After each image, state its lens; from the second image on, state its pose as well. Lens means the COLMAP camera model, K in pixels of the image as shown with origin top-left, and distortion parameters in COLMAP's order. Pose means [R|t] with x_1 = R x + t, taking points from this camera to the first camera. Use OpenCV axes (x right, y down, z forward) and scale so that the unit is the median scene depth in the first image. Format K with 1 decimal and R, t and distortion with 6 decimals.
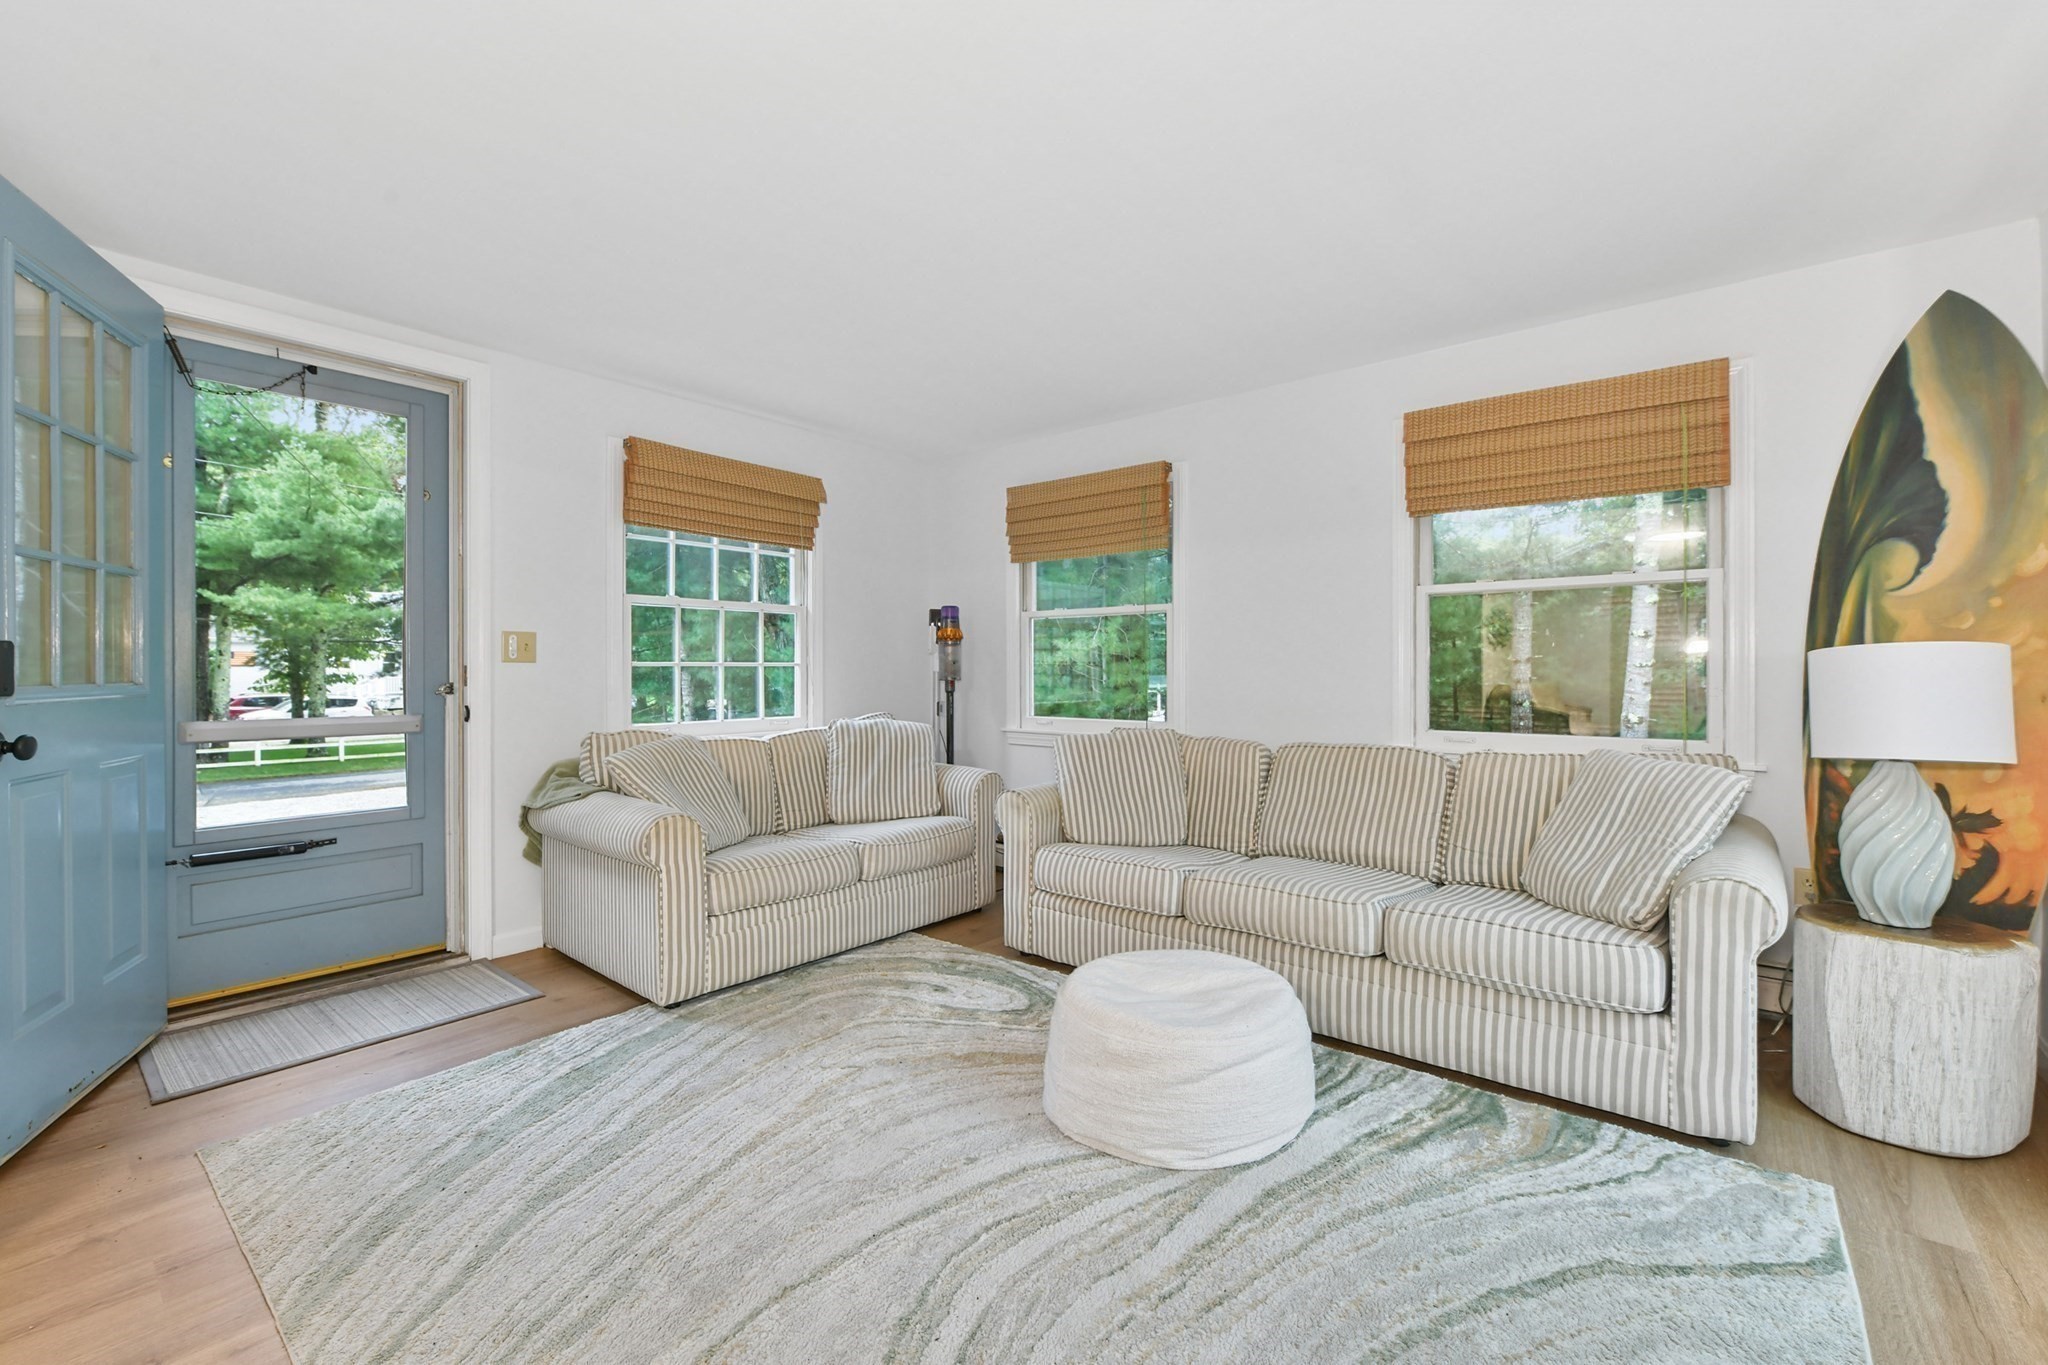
lens RADIAL K [[841.6, 0, 1034.4], [0, 841.6, 678.1], [0, 0, 1]] dist [-0.010693, -0.000257]
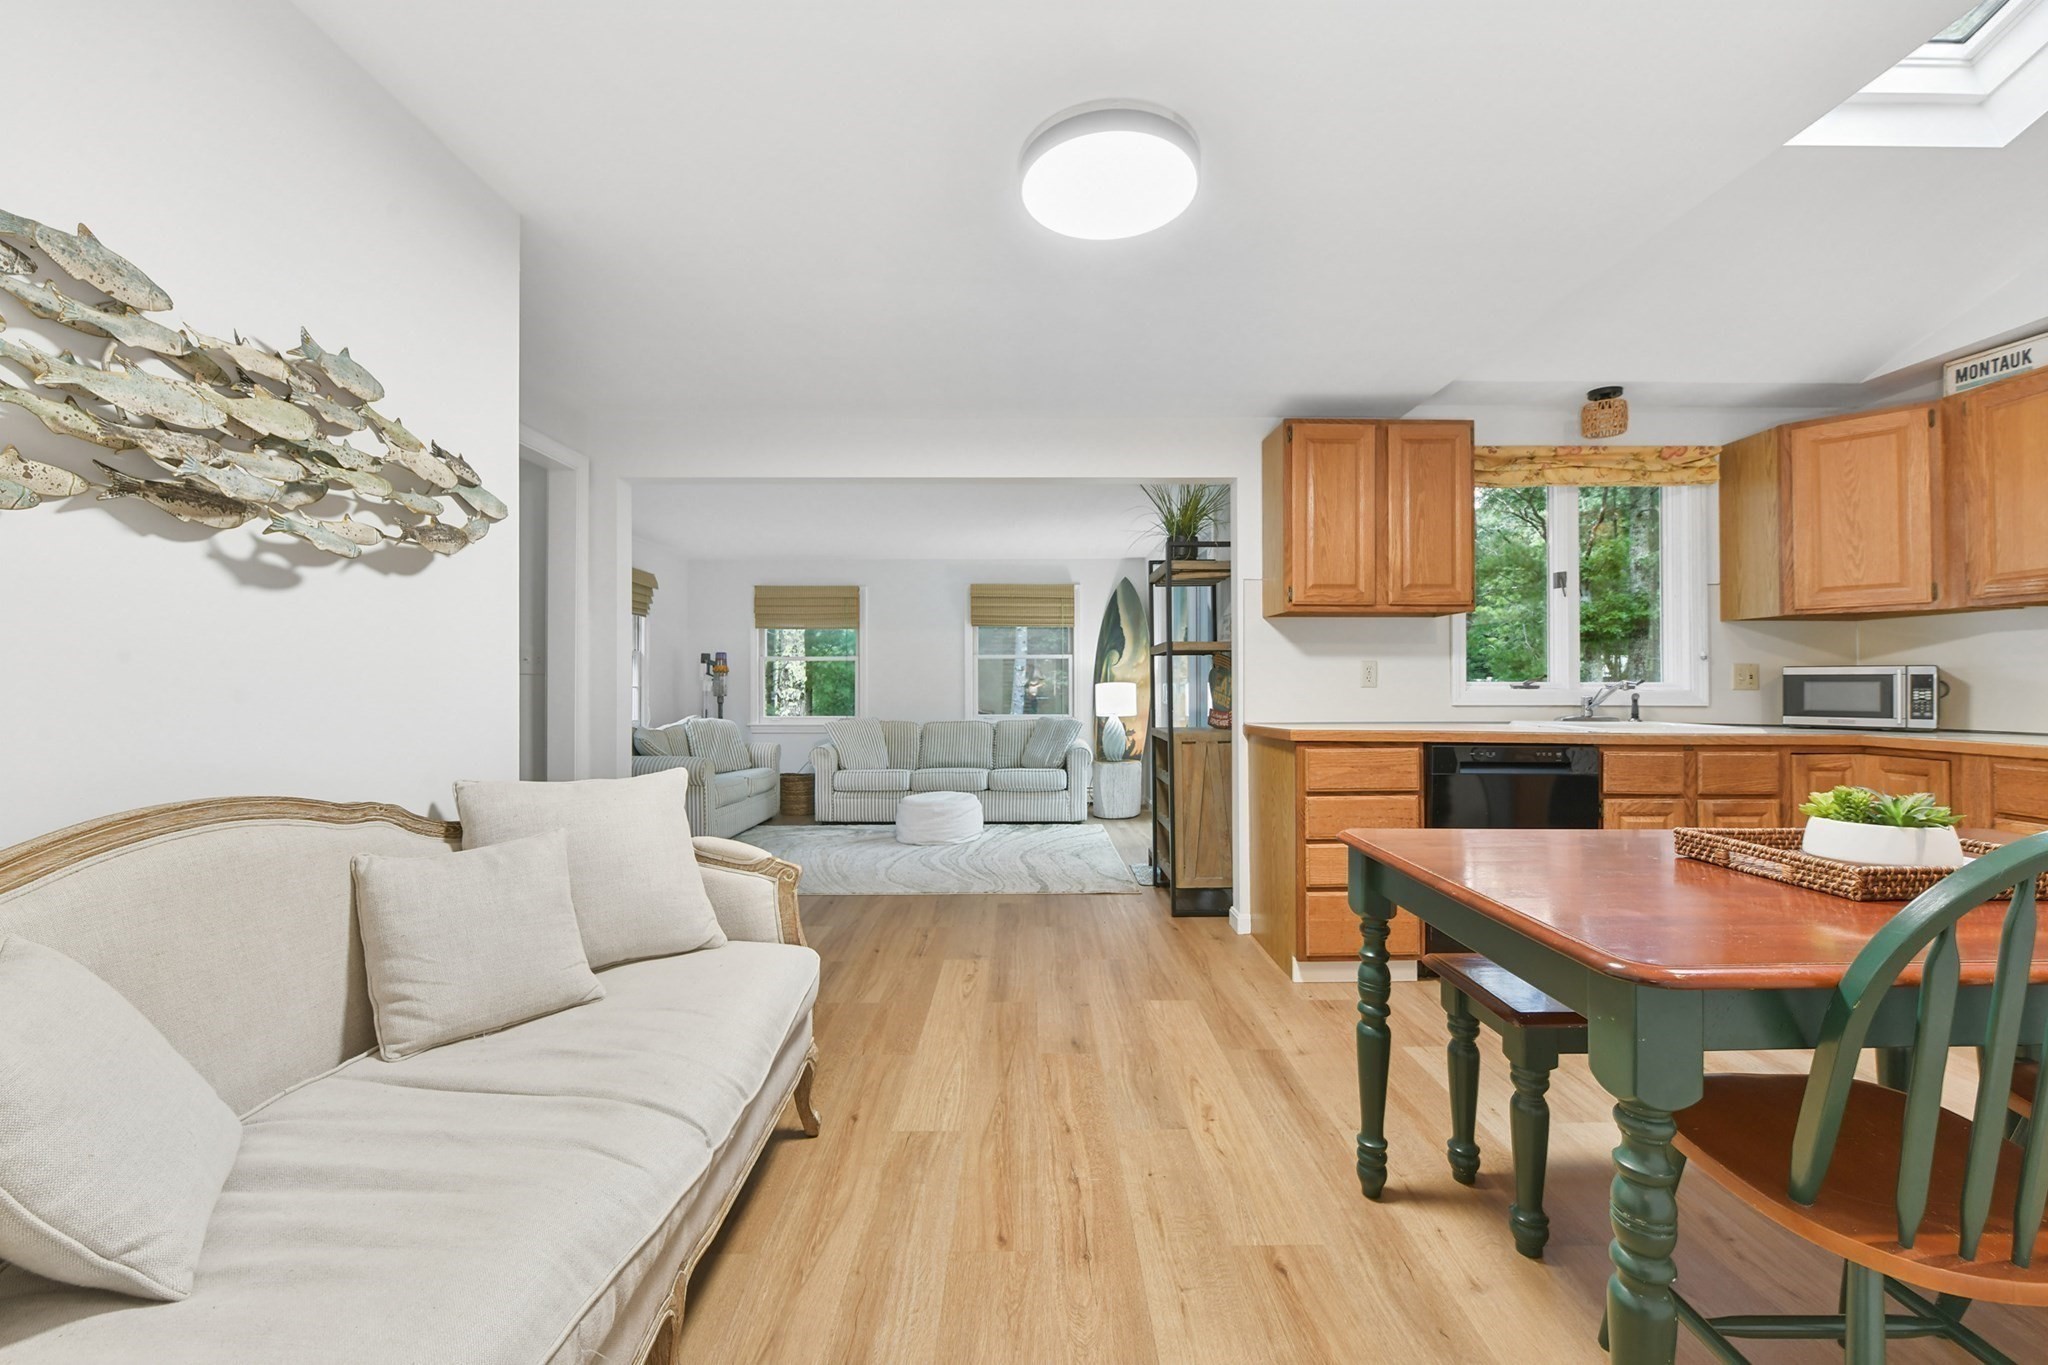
lens RADIAL K [[819.6, 0, 1032.3], [0, 819.6, 679.0], [0, 0, 1]] dist [-0.001259, -0.002489]
pose [[0.774819, 0.005166, 0.632163, -1.126061], [0.006183, 0.999857, -0.015749, -0.003677], [-0.632154, 0.016111, 0.774676, -1.162326]]
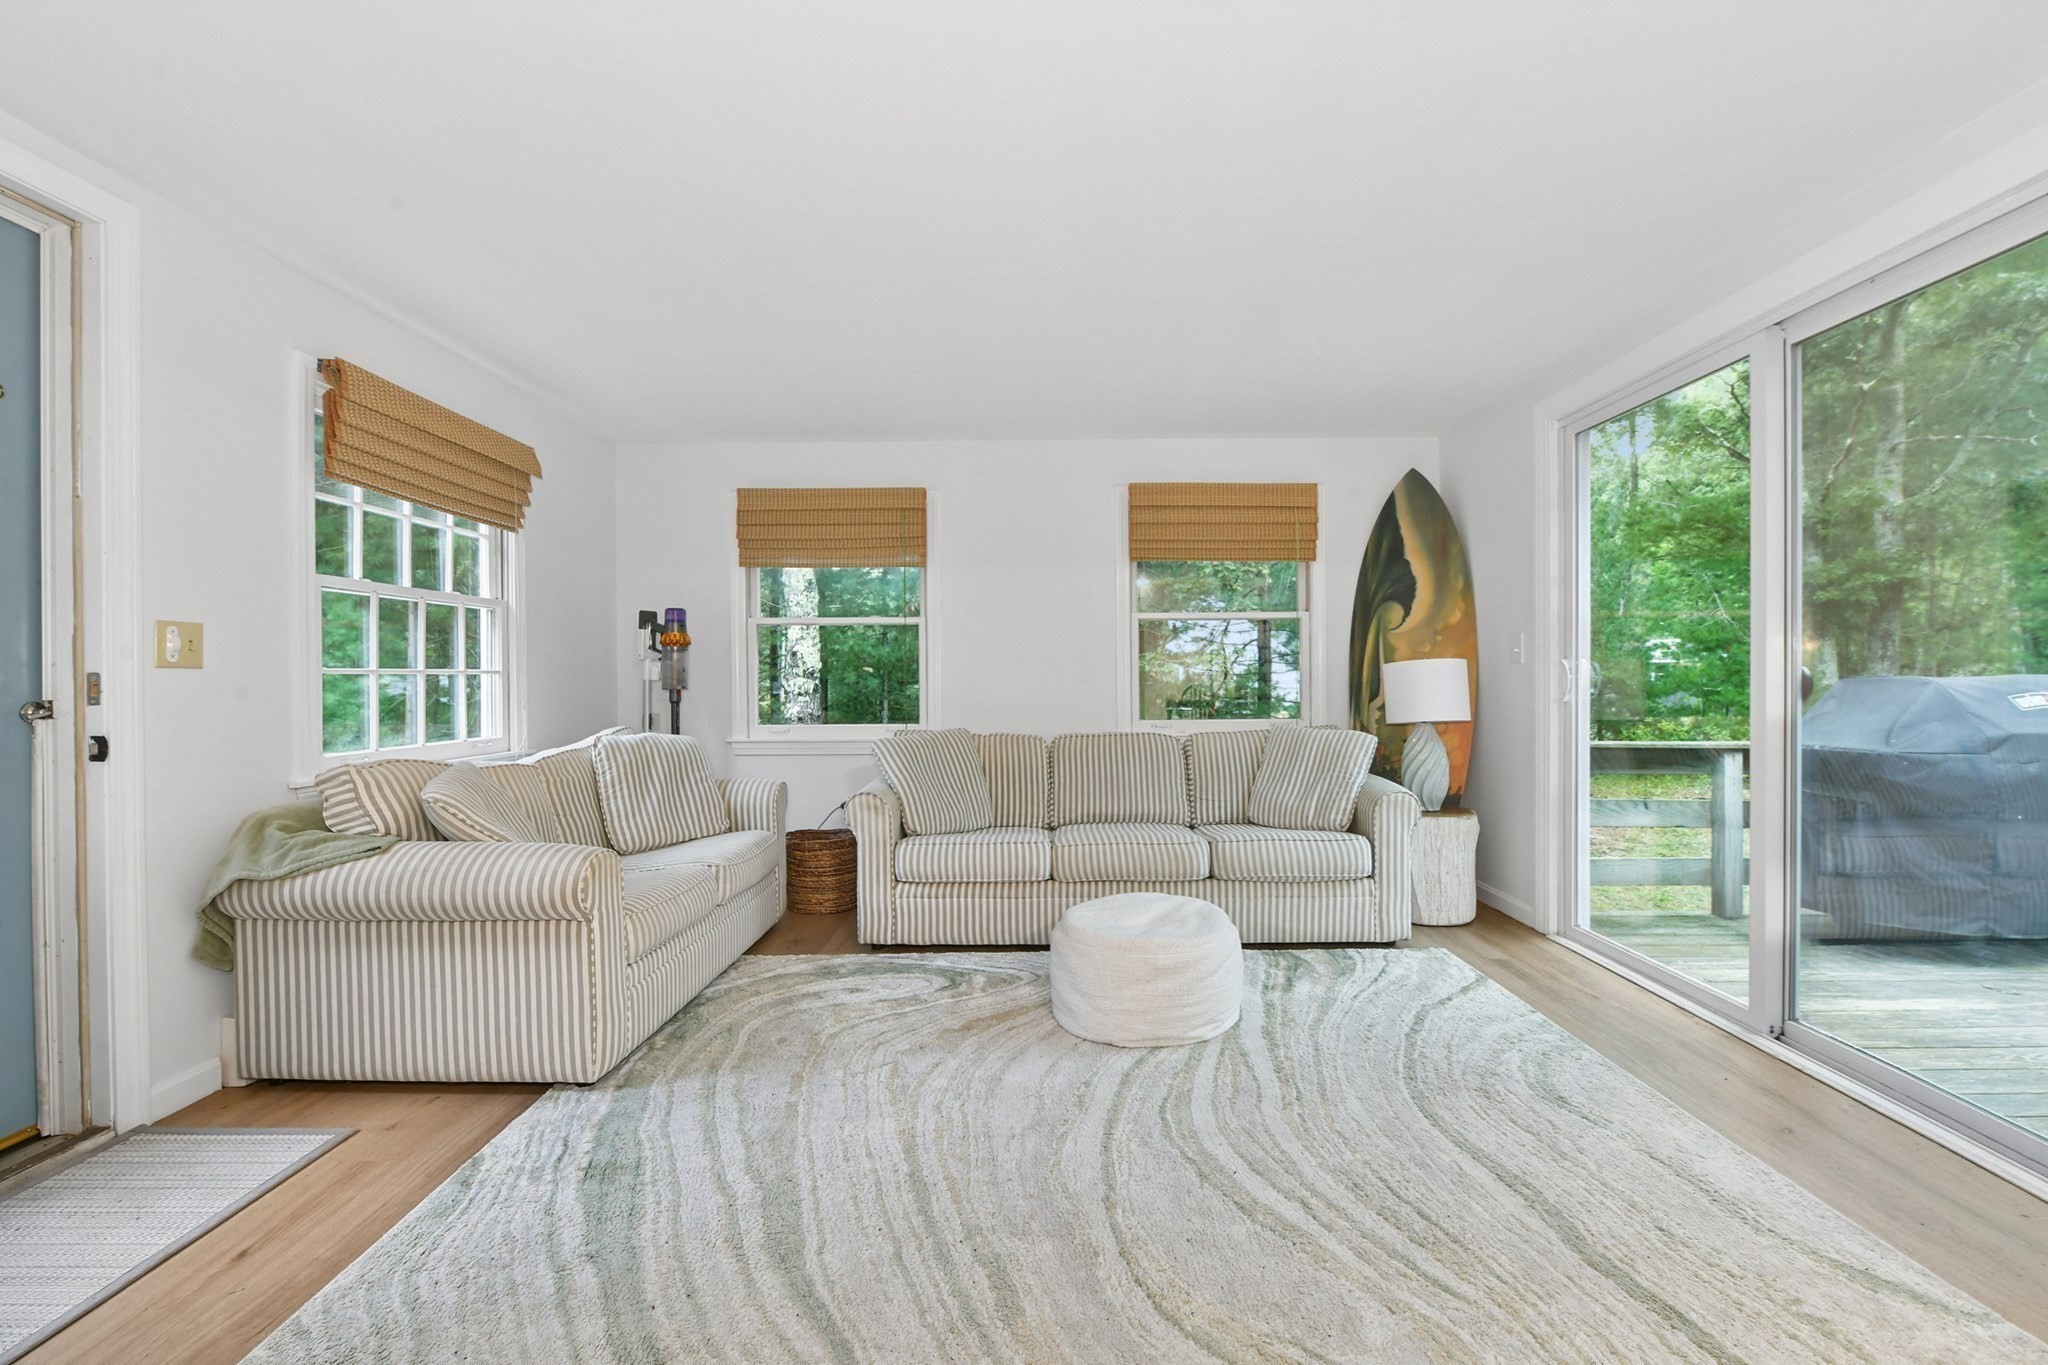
lens RADIAL K [[829.6, 0, 1041.0], [0, 829.6, 682.4], [0, 0, 1]] dist [-0.013074, -0.000324]
pose [[0.775714, -0.008712, 0.631024, -0.615440], [0.011747, 0.999931, -0.000635, 0.000369], [-0.630975, 0.007905, 0.775763, 0.082923]]
